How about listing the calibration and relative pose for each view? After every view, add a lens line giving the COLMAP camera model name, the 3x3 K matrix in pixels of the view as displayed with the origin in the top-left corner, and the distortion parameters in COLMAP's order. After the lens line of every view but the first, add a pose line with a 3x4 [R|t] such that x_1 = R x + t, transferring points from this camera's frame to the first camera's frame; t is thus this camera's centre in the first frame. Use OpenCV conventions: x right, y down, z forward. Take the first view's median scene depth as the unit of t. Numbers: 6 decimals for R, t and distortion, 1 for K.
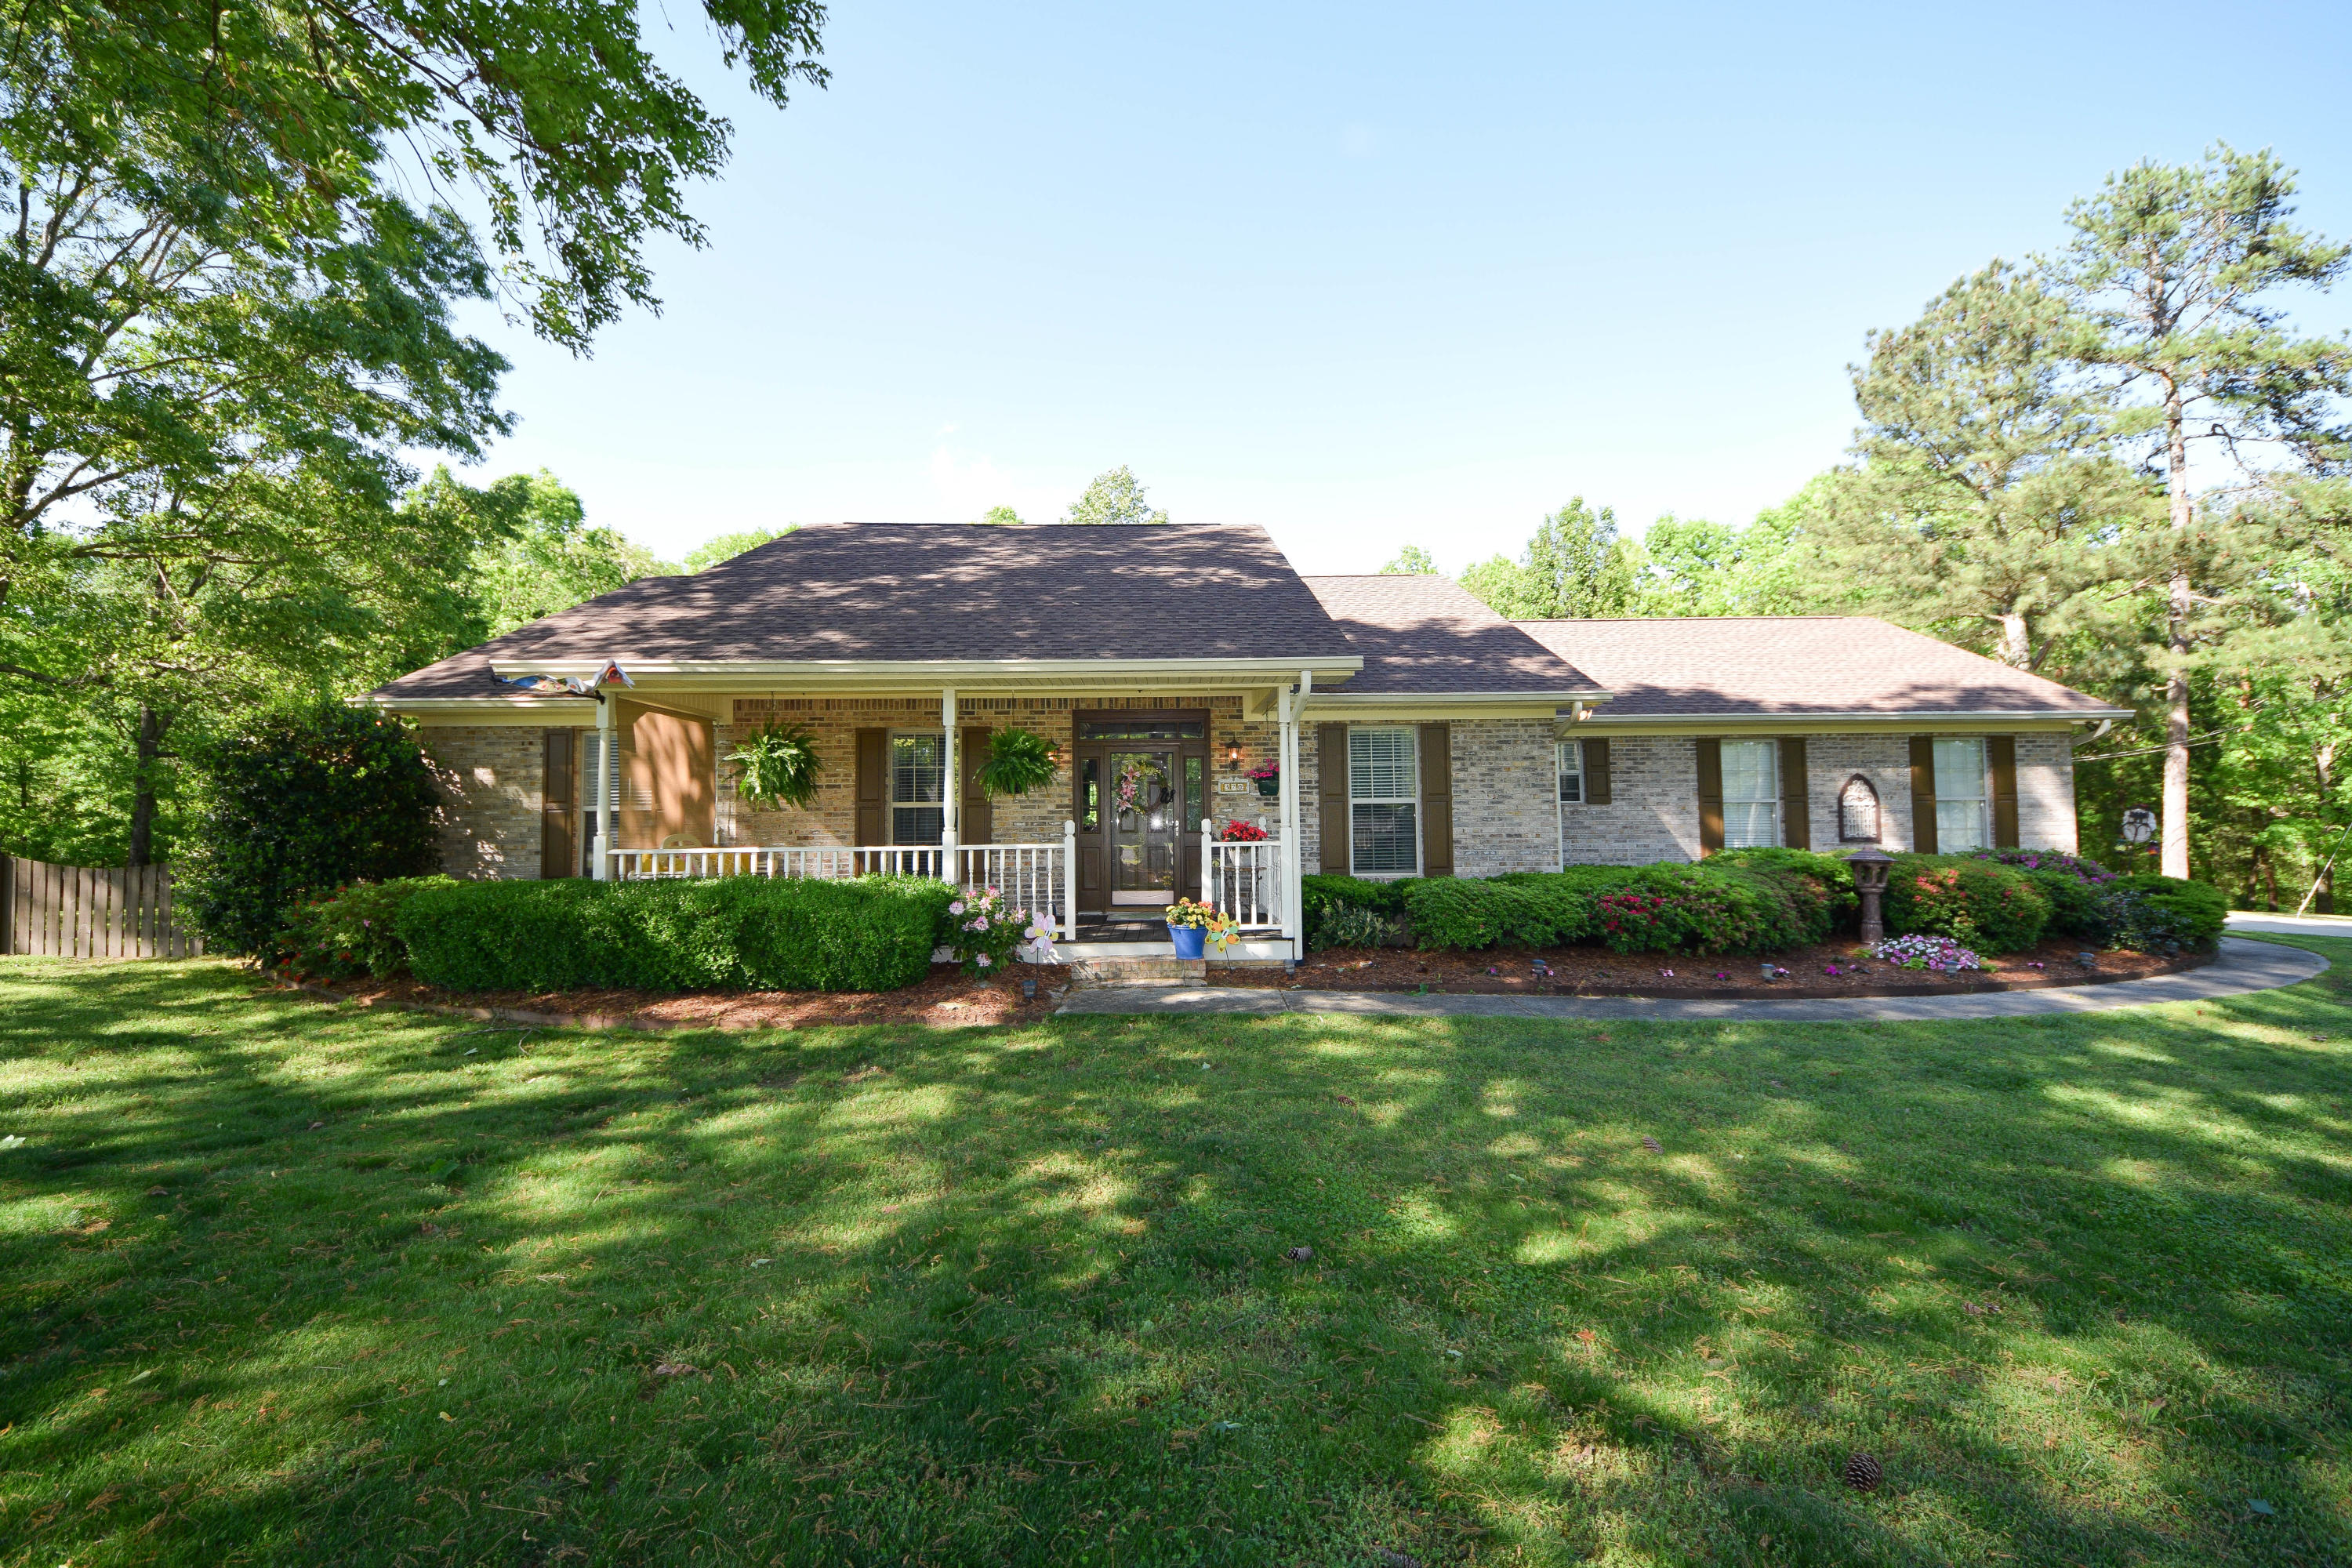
lens RADIAL K [[872.5, 0, 1142.9], [0, 872.5, 770.4], [0, 0, 1]] dist [0.004898, -0.009174]
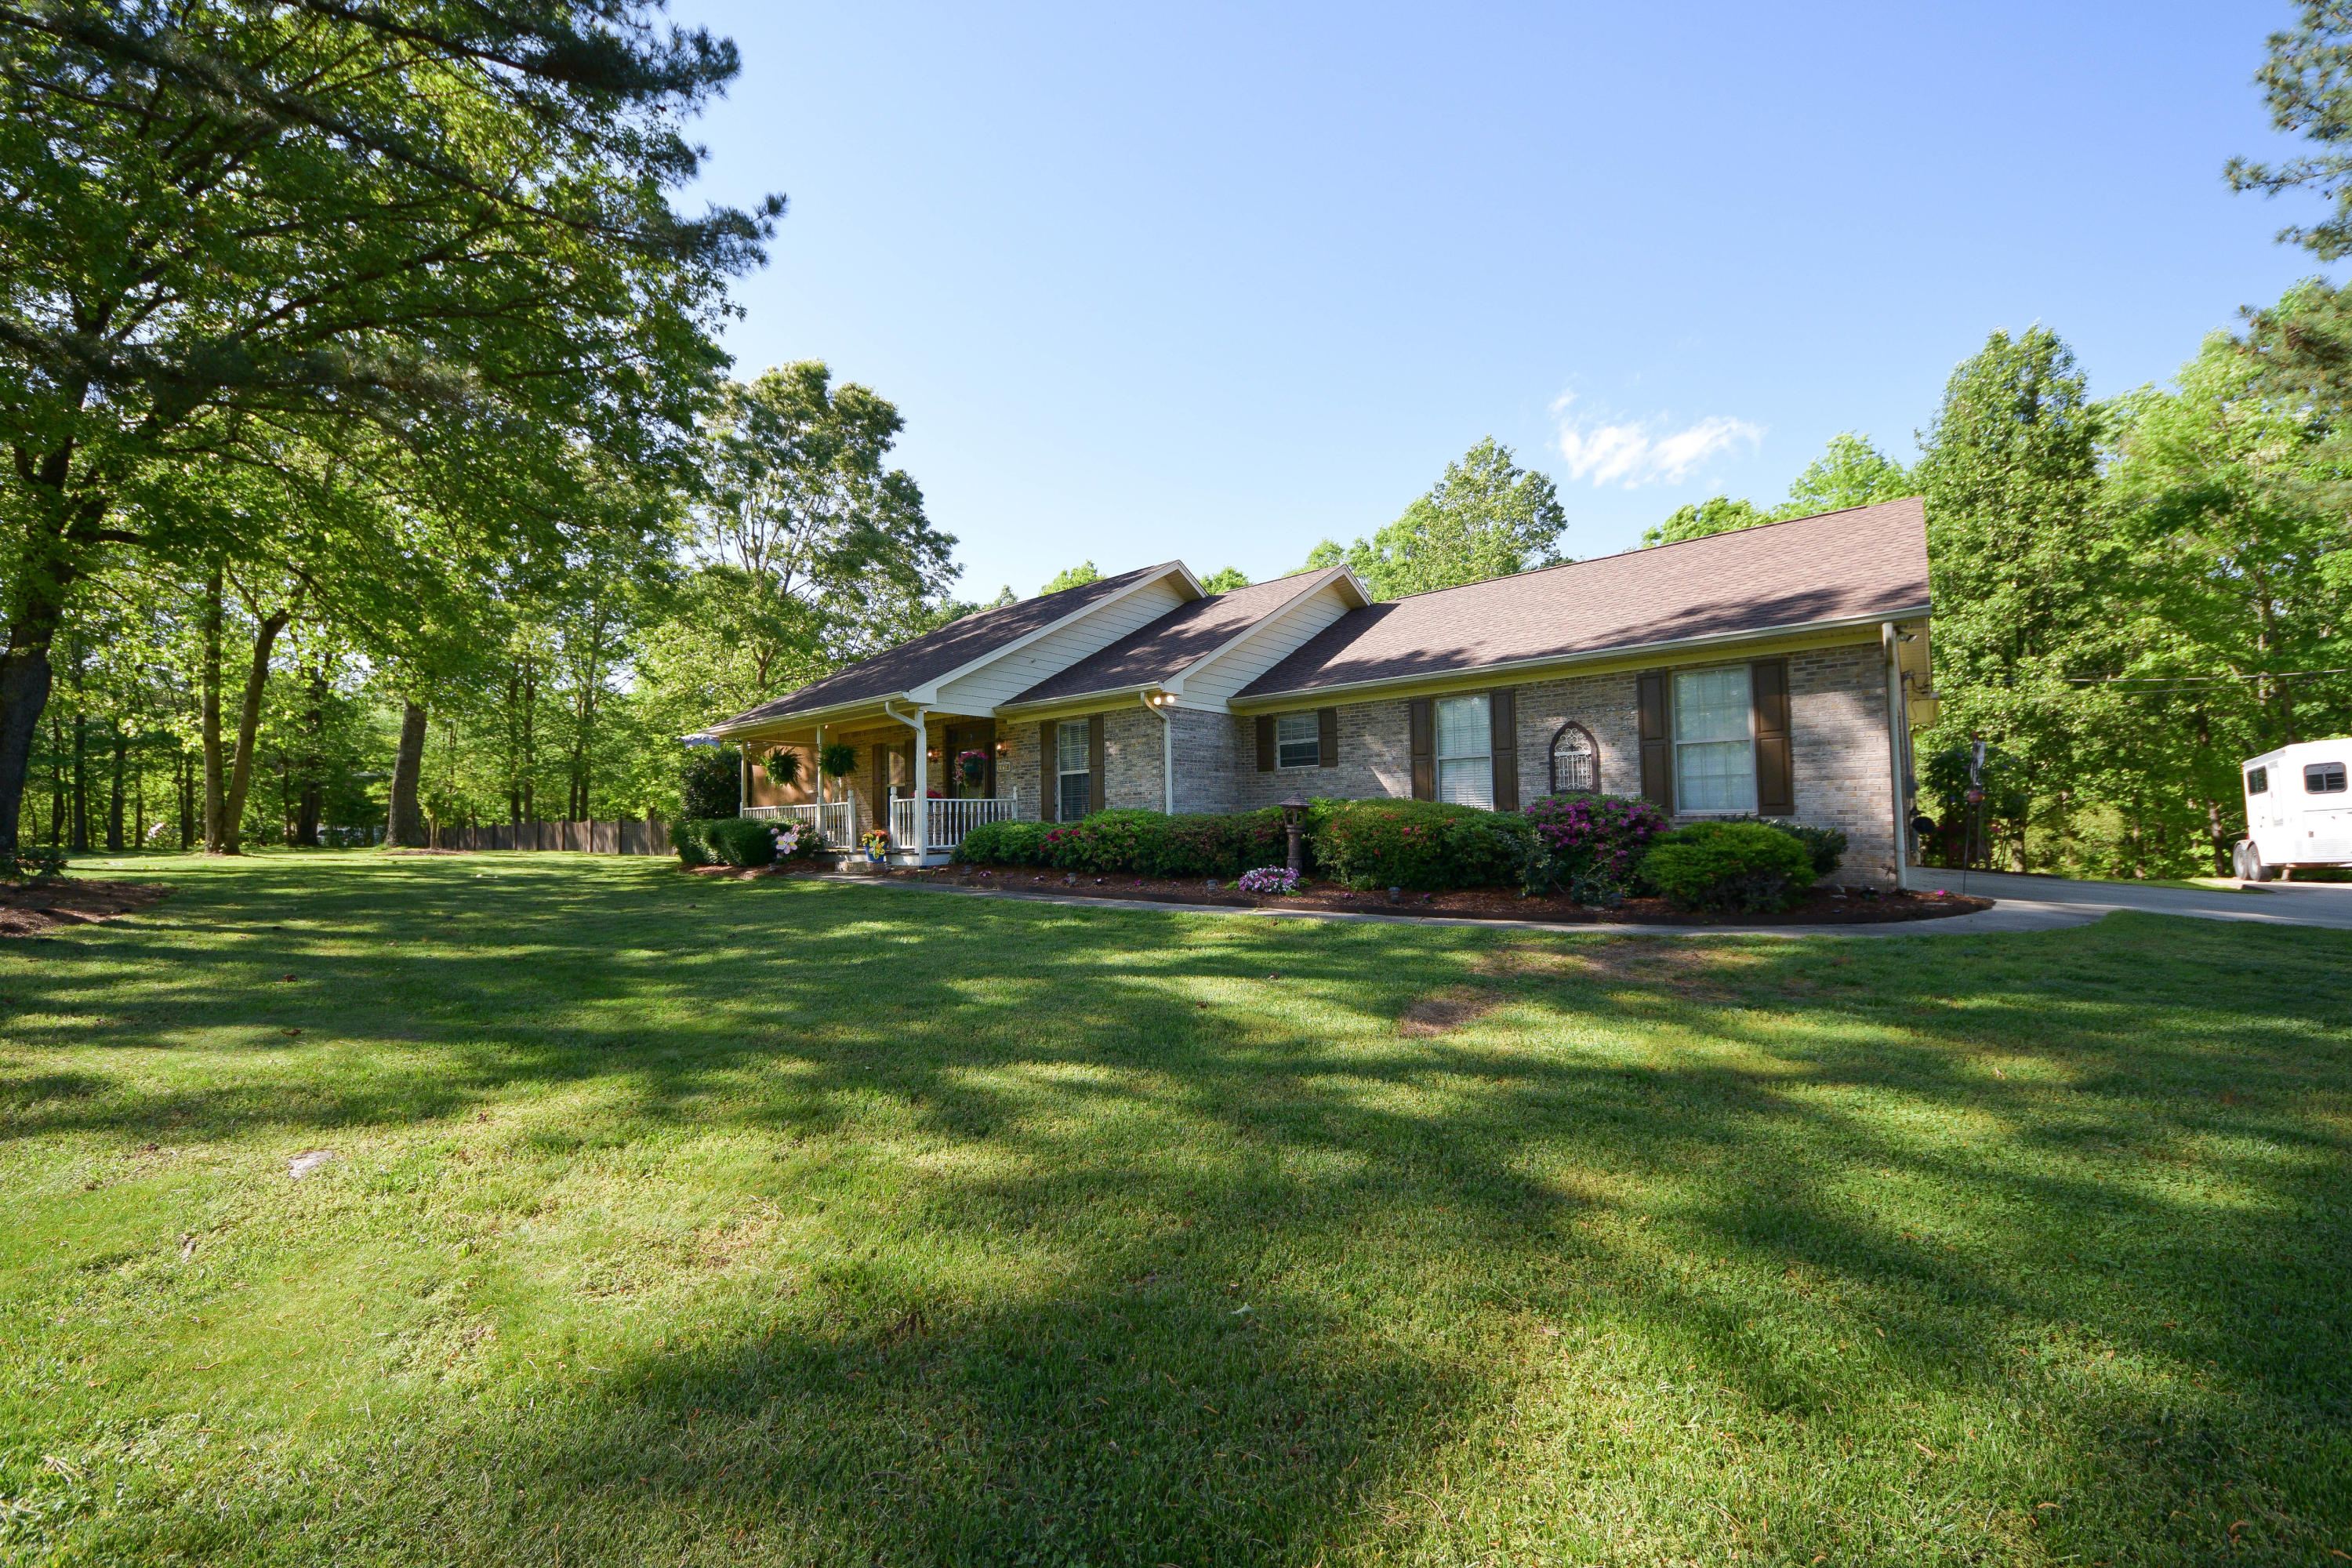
lens RADIAL K [[843.5, 0, 1176.0], [0, 843.5, 784.0], [0, 0, 1]] dist [-0.009622, -0.000007]
pose [[0.730785, -0.026092, -0.682109, 1.118990], [0.056114, 0.998183, 0.021936, 0.026958], [0.680297, -0.054307, 0.730922, 0.053068]]
